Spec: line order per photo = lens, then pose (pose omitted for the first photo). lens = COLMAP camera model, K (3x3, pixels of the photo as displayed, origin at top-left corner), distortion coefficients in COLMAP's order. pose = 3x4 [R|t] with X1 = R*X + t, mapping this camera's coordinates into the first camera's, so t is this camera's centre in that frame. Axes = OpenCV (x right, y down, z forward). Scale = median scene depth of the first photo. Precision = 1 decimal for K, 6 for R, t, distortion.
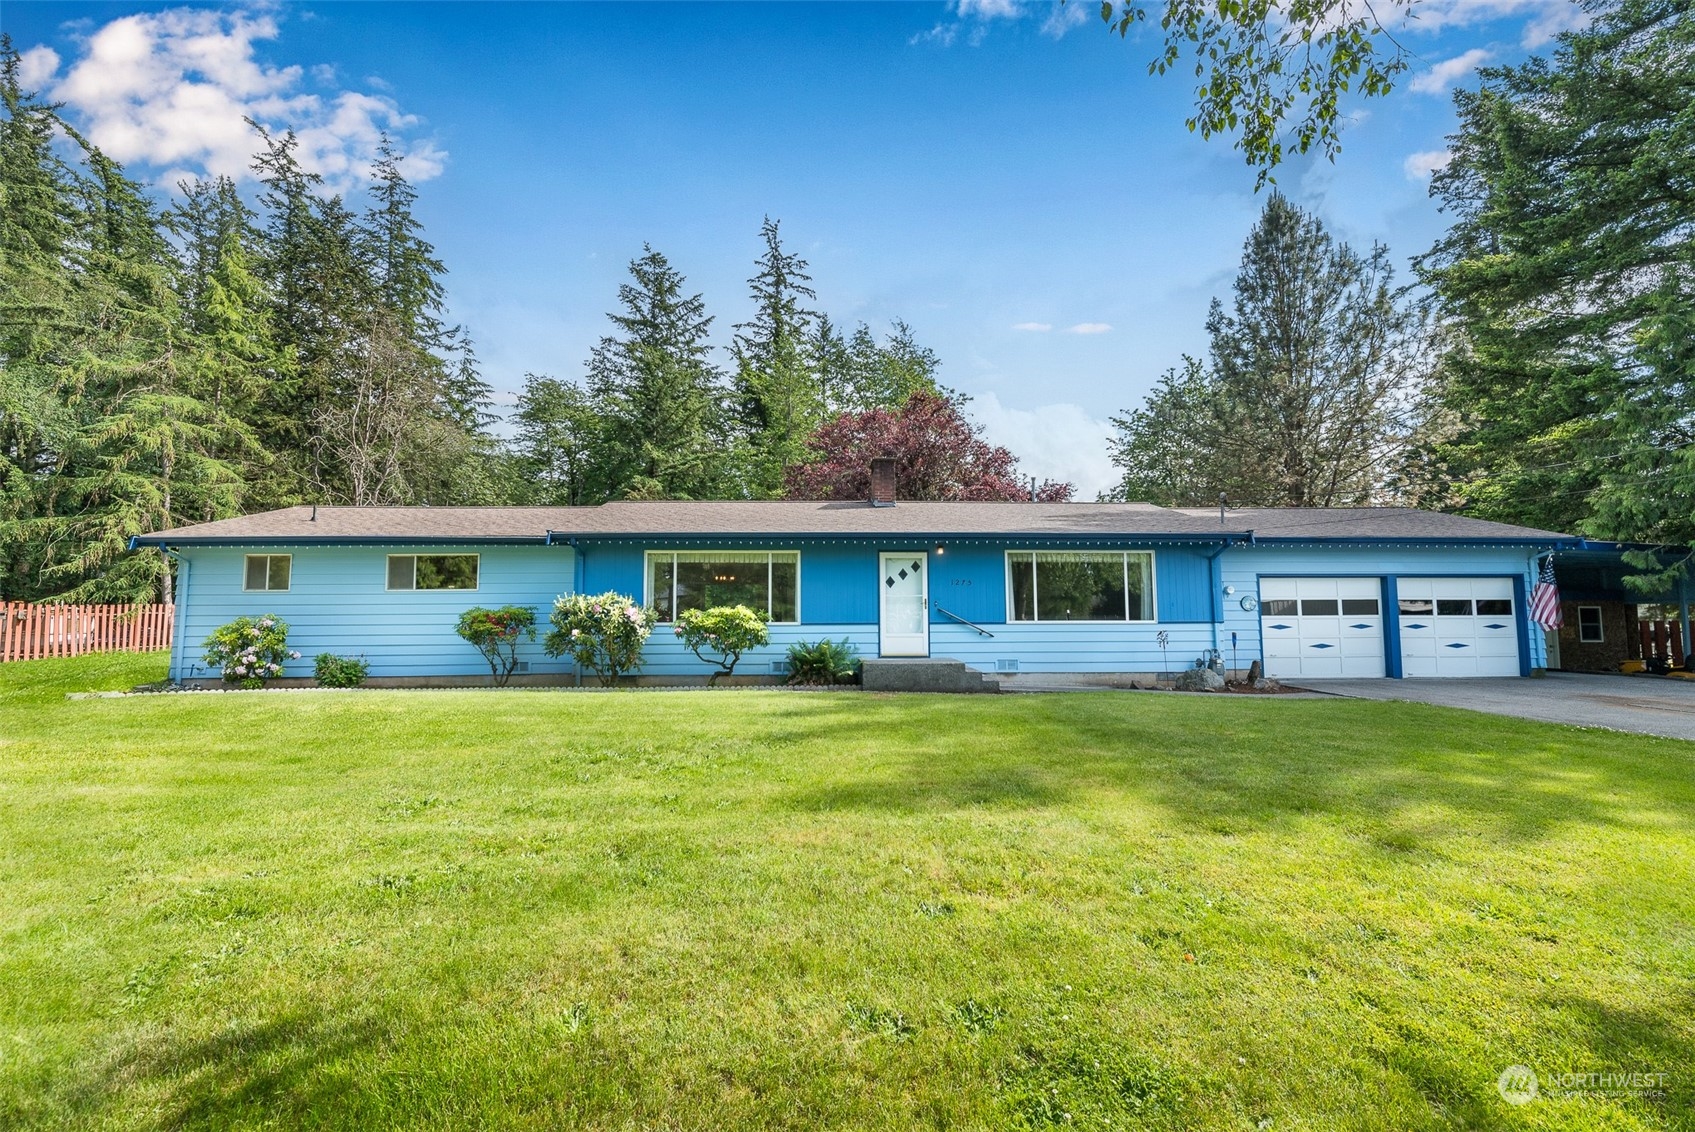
lens RADIAL K [[731.1, 0, 835.5], [0, 731.1, 565.5], [0, 0, 1]] dist [0.008796, -0.001197]
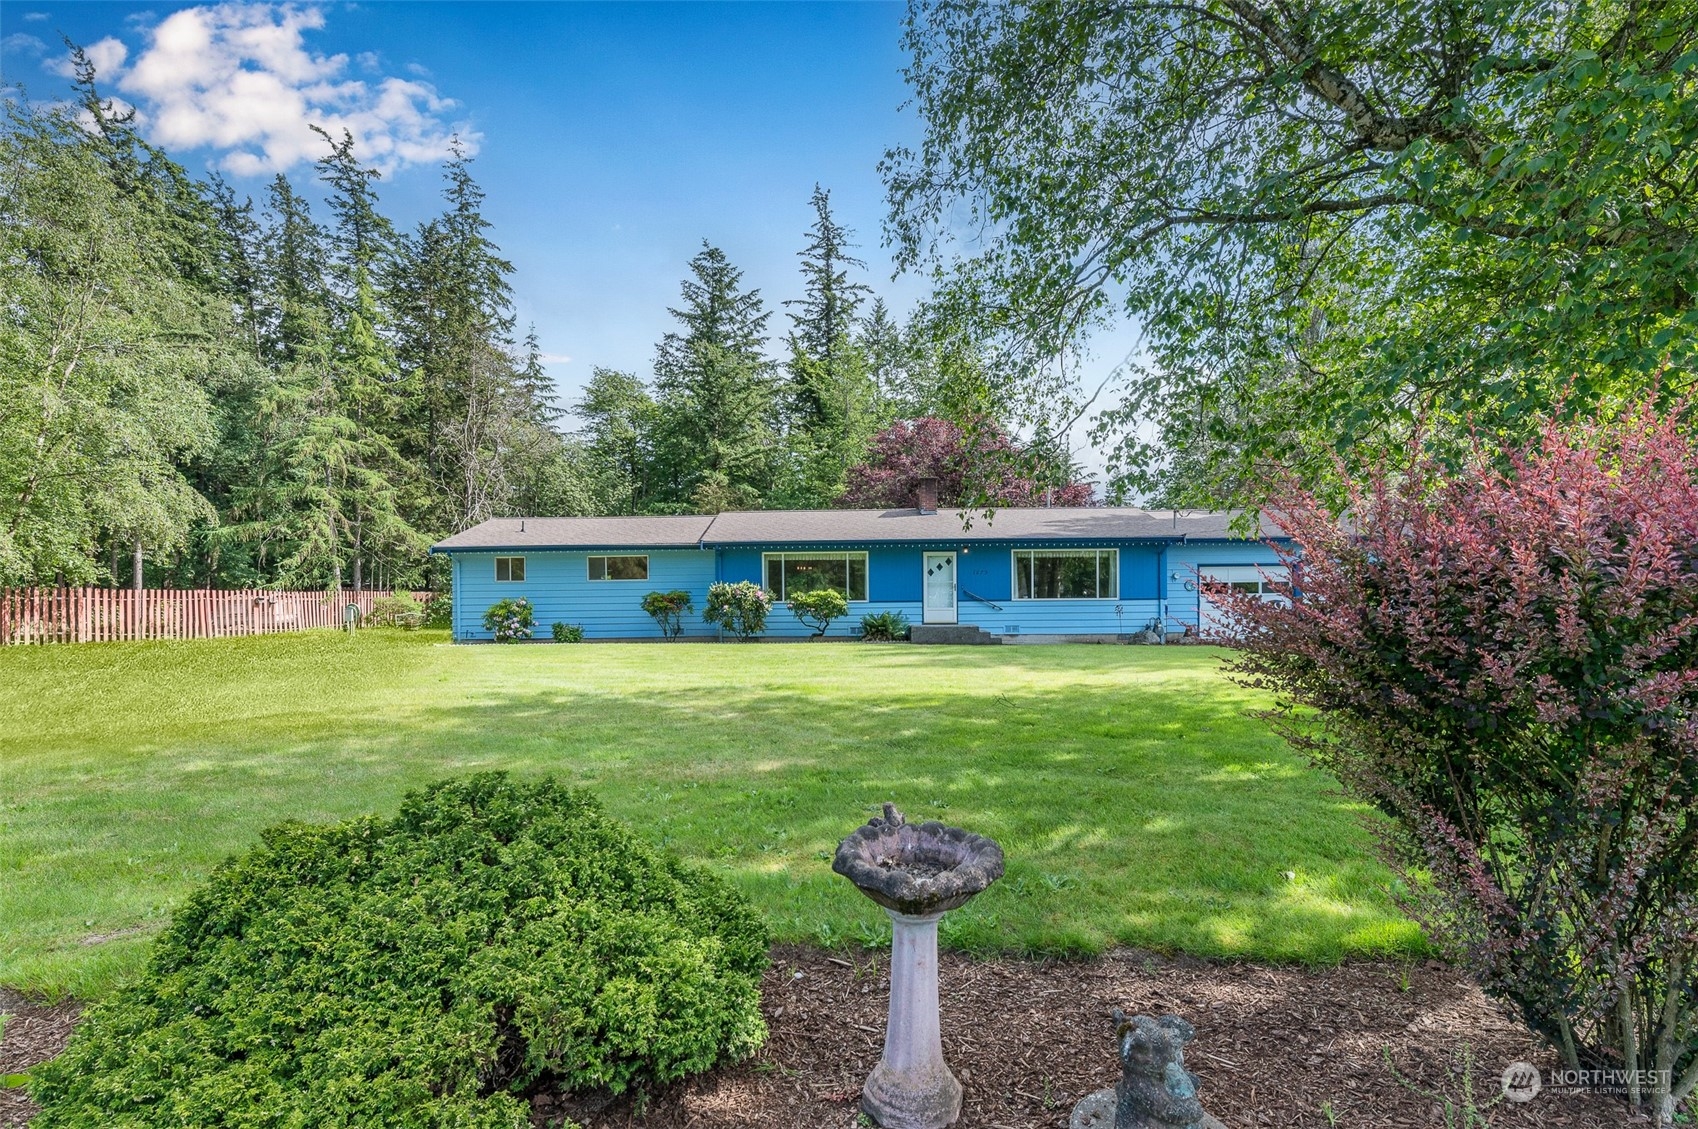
lens RADIAL K [[831.8, 0, 837.7], [0, 831.8, 610.4], [0, 0, 1]] dist [0.014896, 0.000096]
pose [[0.998090, -0.004989, -0.061574, -0.007472], [0.009795, 0.996906, 0.077991, -0.030859], [0.060995, -0.078446, 0.995051, -0.620941]]
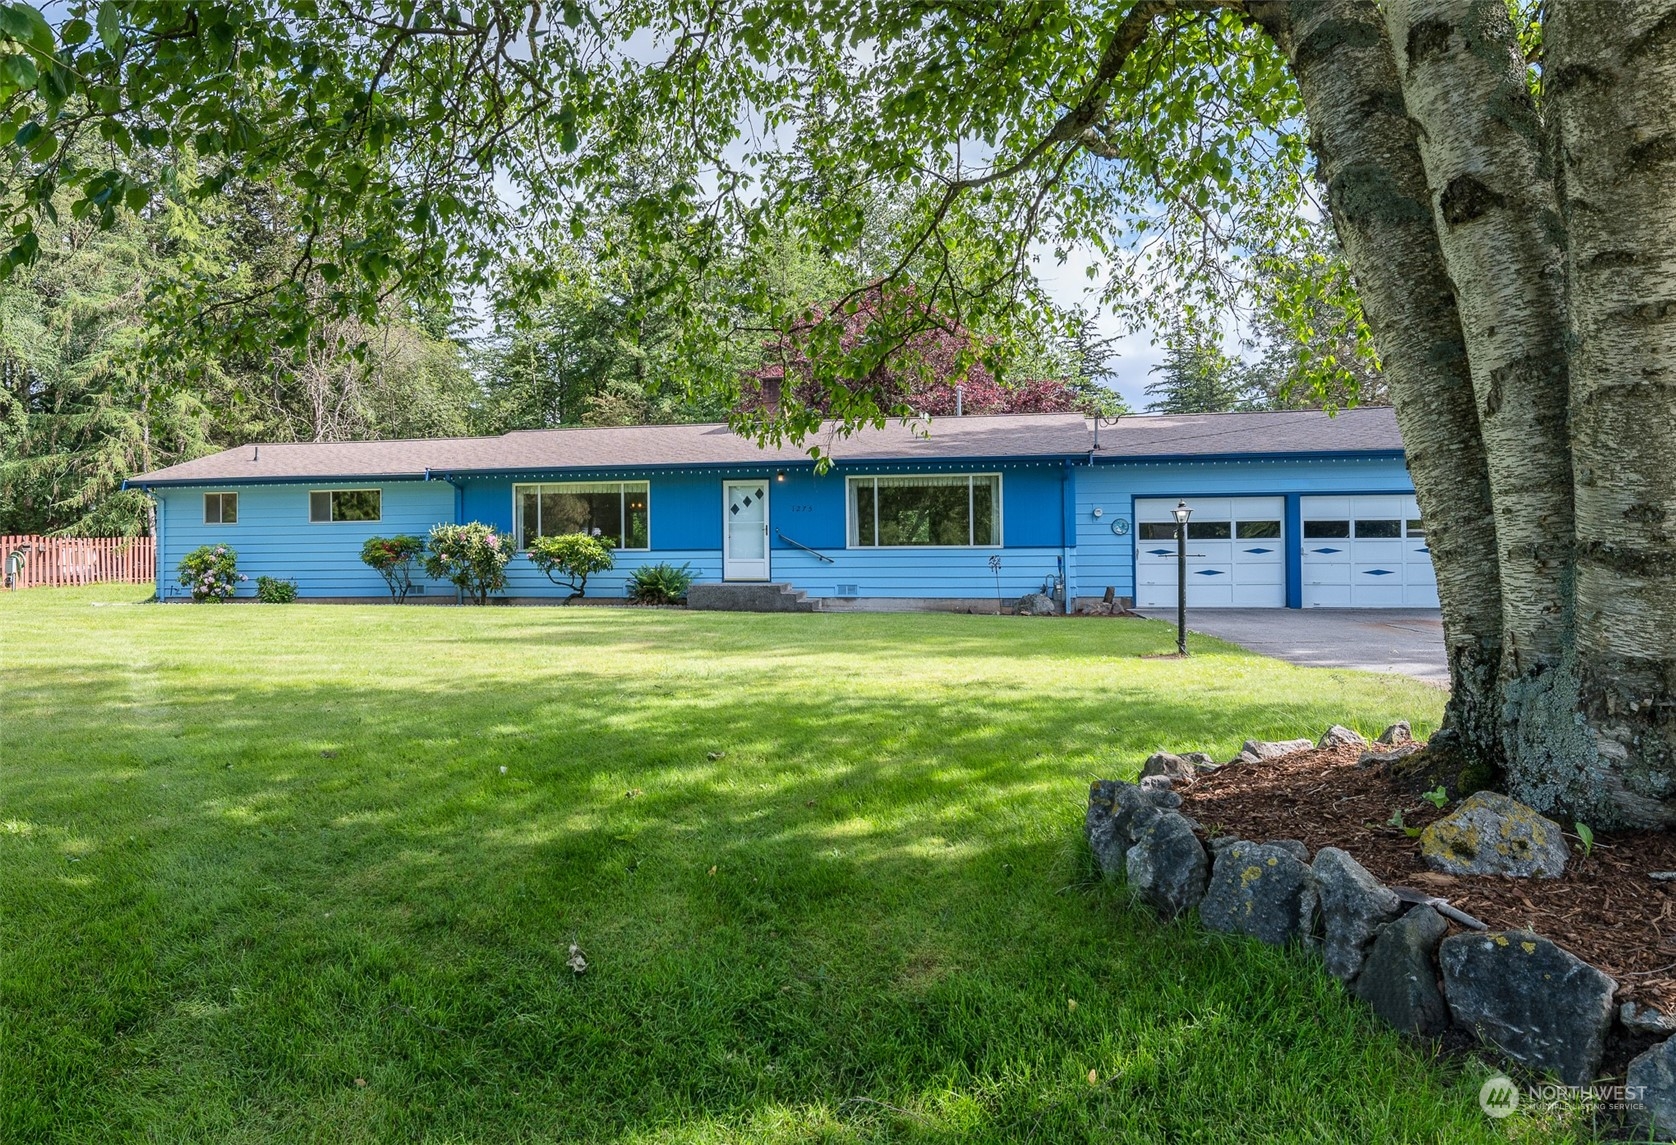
lens RADIAL K [[1059.2, 0, 773.0], [0, 1059.2, 561.1], [0, 0, 1]] dist [0.016735, -0.000050]
pose [[0.970333, -0.001751, -0.241764, 0.461729], [0.019996, 0.997129, 0.073033, -0.011811], [0.240942, -0.075701, 0.967583, -0.411276]]
